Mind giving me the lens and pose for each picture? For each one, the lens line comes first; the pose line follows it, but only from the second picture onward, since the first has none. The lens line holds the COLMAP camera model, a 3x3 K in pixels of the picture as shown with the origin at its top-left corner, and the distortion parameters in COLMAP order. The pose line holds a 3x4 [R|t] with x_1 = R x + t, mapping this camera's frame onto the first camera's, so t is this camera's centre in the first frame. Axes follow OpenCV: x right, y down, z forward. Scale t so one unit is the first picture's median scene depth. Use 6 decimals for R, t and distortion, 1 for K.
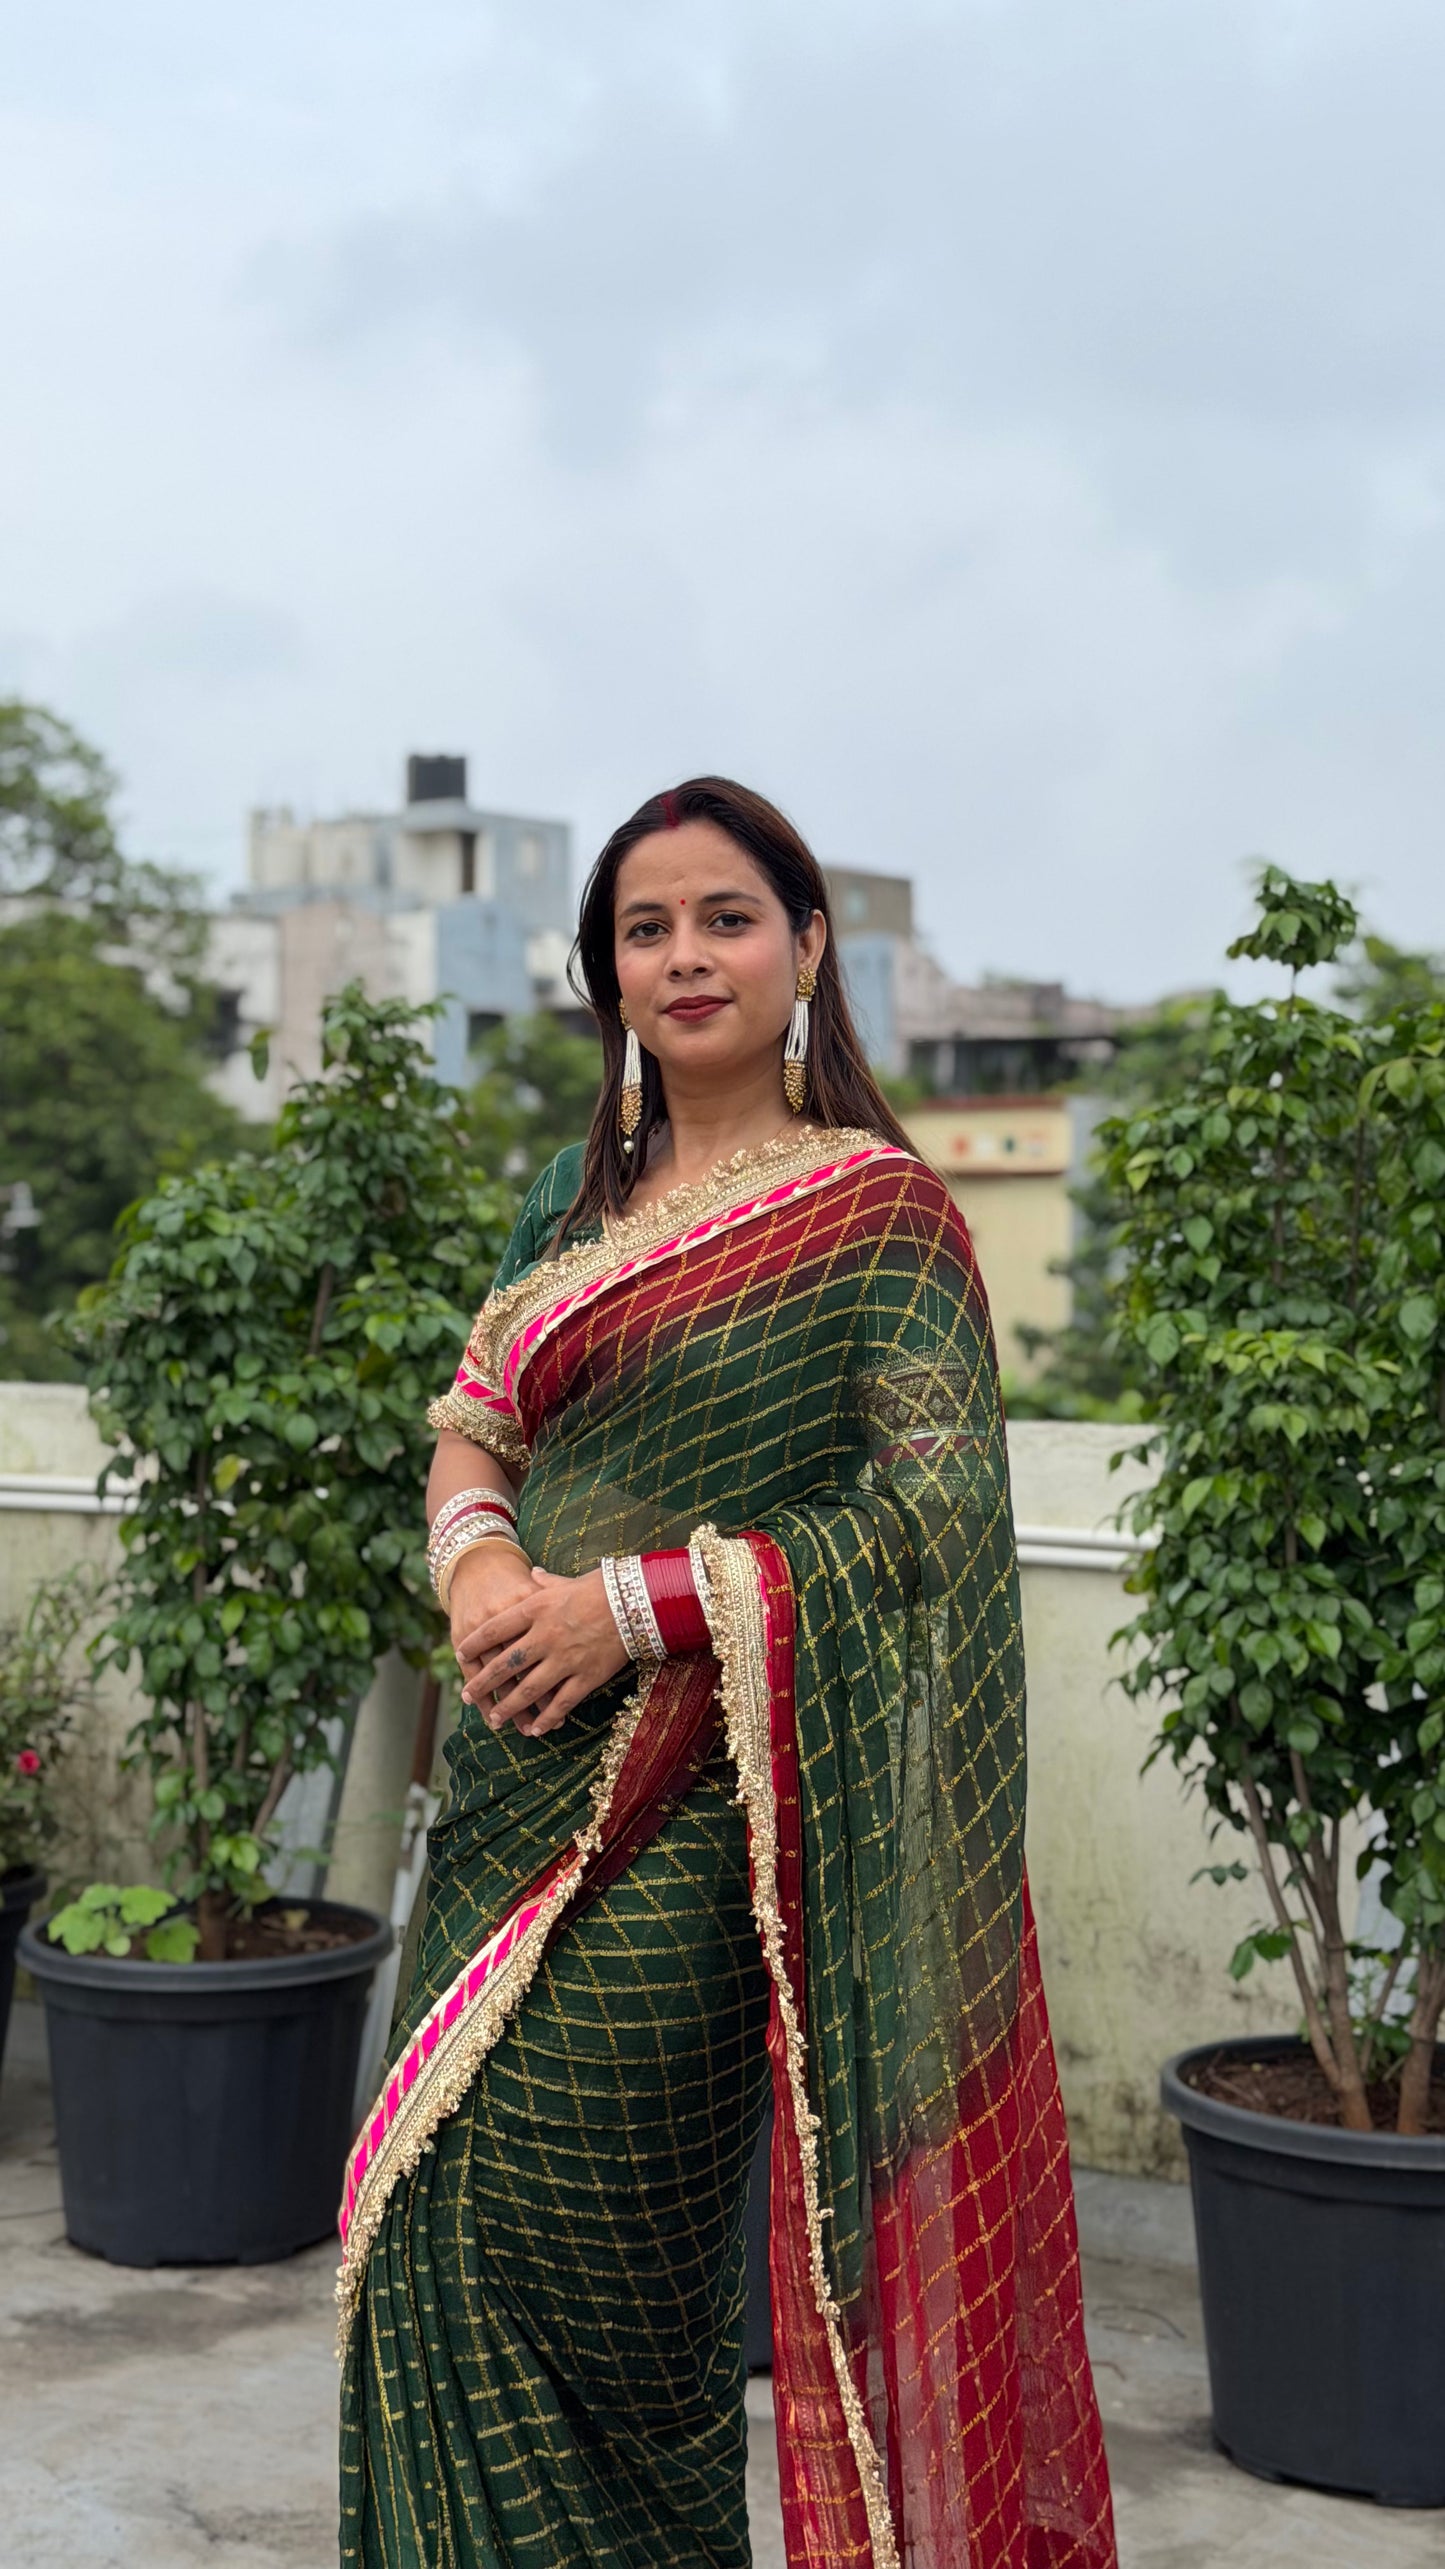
lens RADIAL K [[3721.9, 0, 721.3], [0, 3721.9, 1315.6], [0, 0, 1]] dist [0.141061, -0.065251]
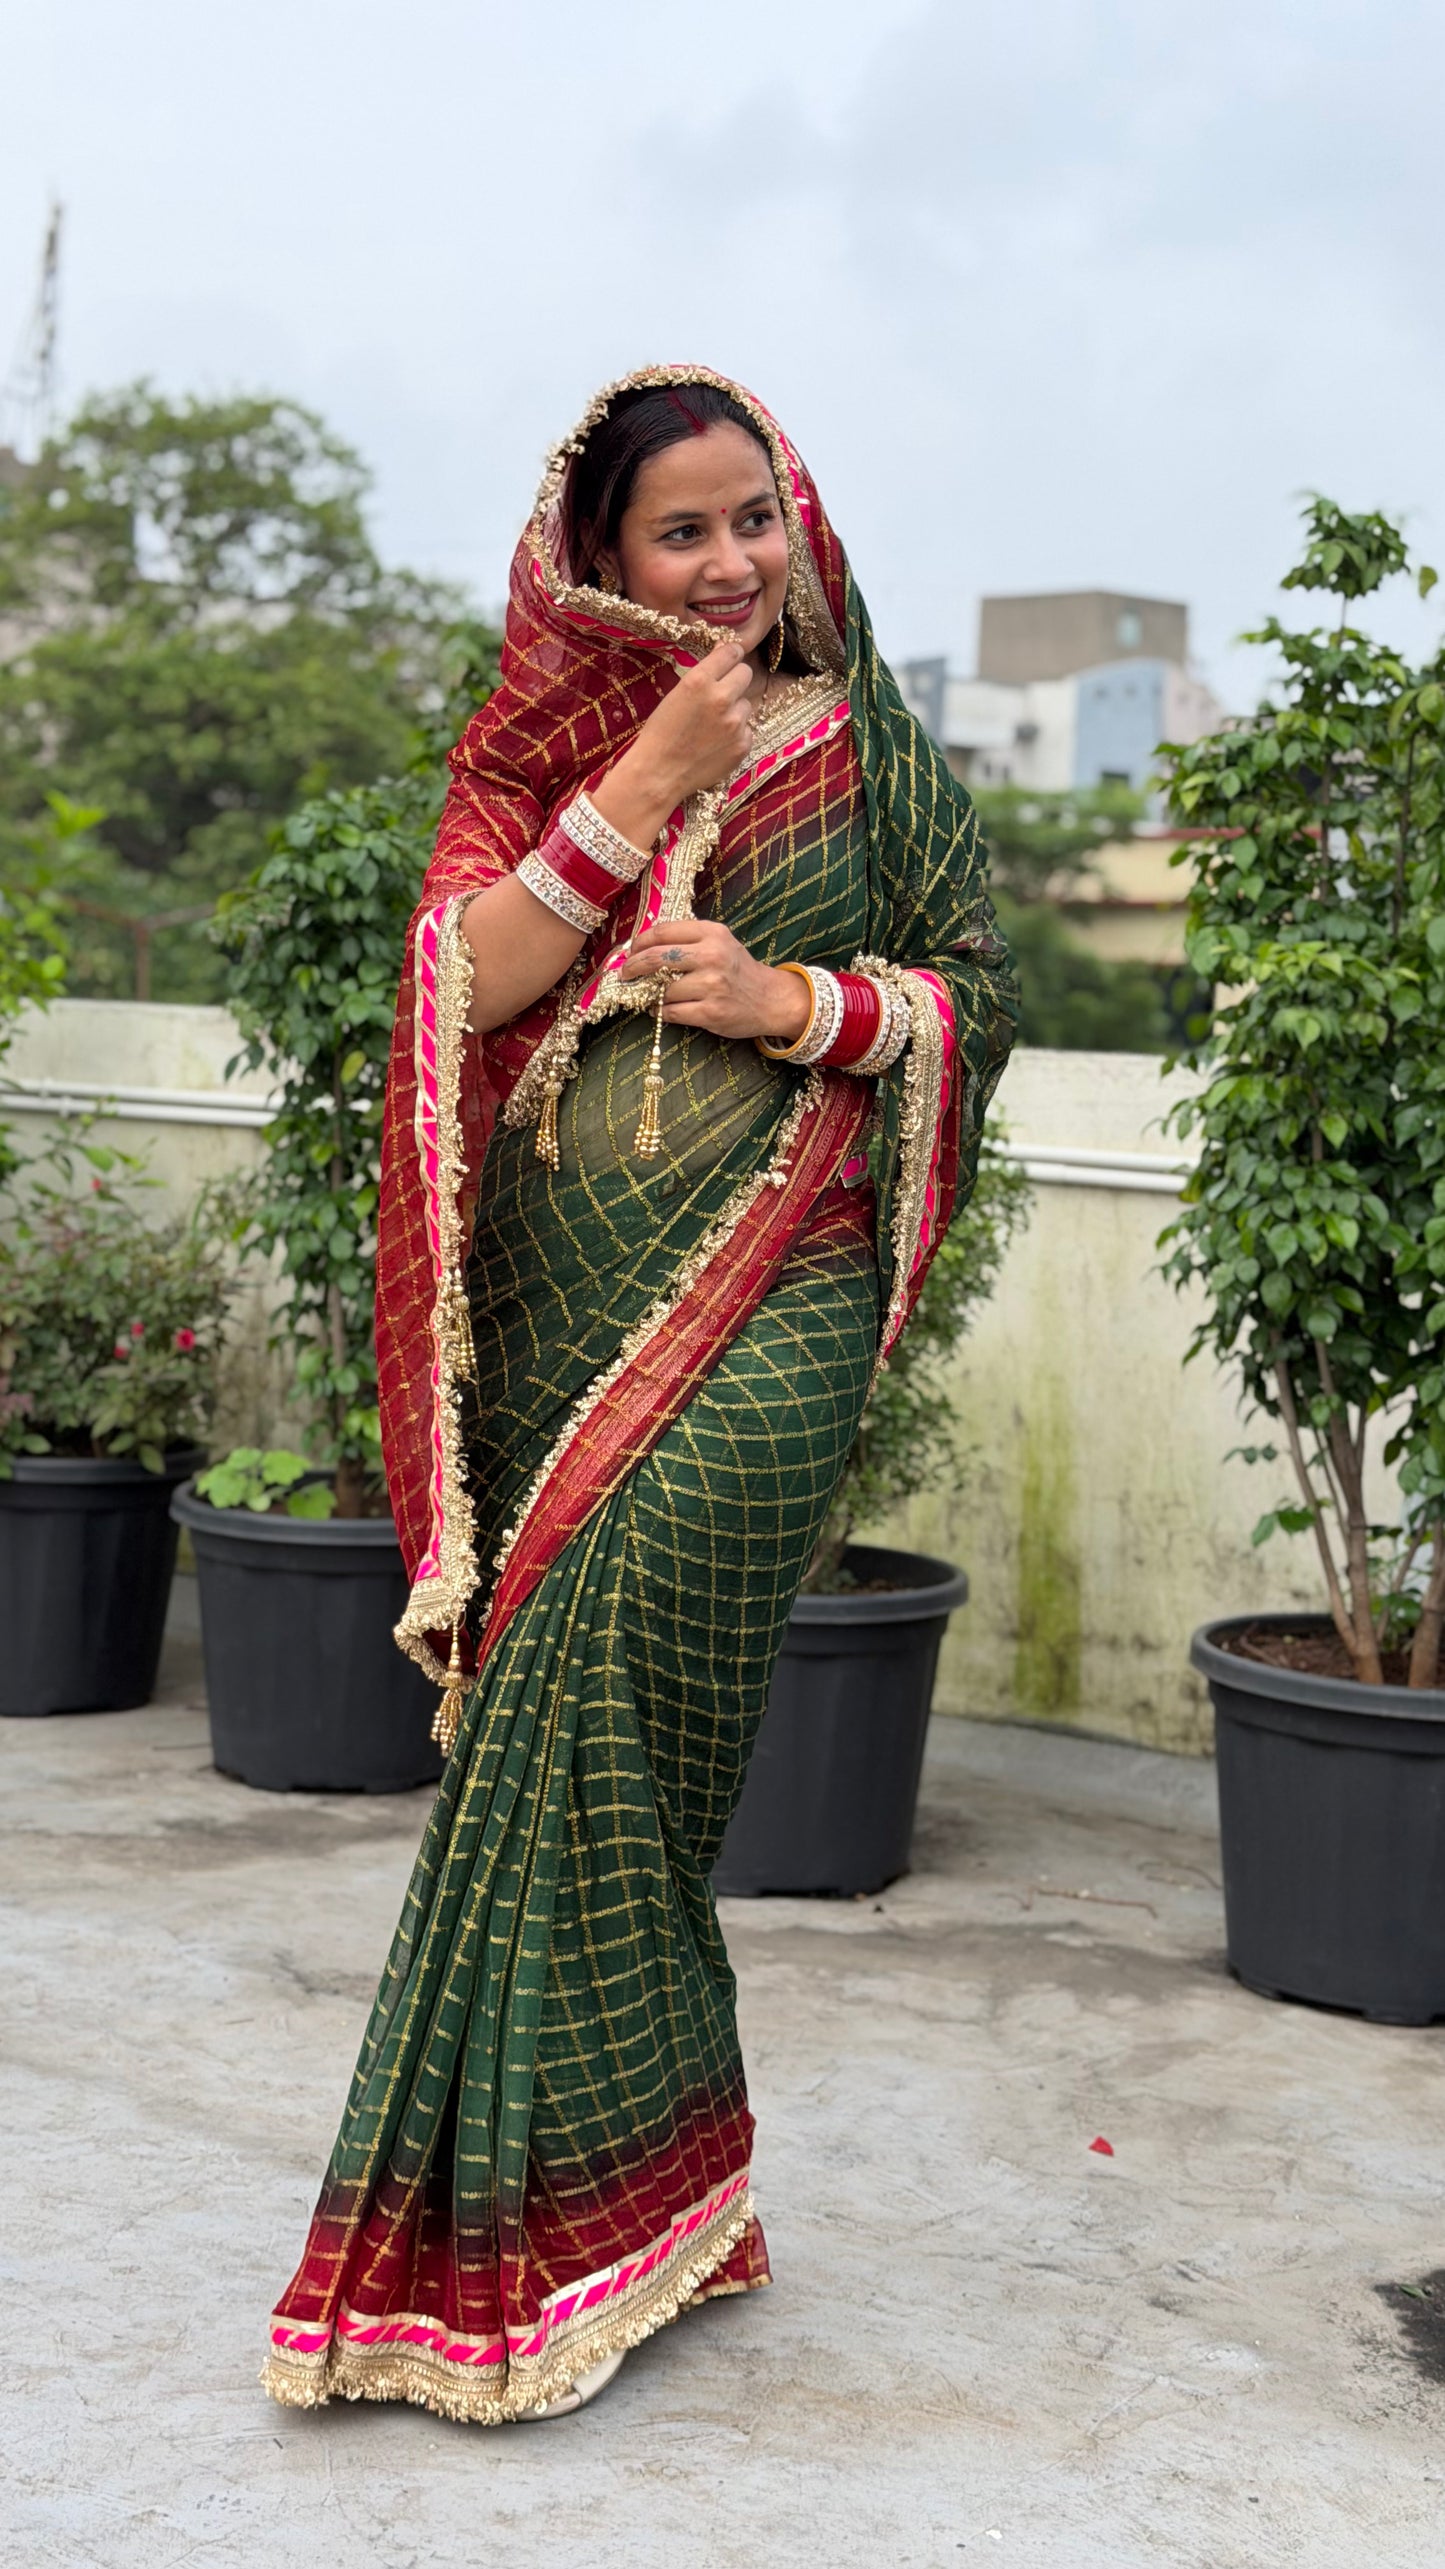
lens RADIAL K [[3721.9, 0, 721.3], [0, 3721.9, 1315.6], [0, 0, 1]] dist [0.141061, -0.065251]
pose [[0.996354, 0.029265, -0.080136, 0.062256], [-0.024046, 0.997574, 0.065328, 0.039959], [0.081853, -0.063163, 0.994641, -0.076126]]
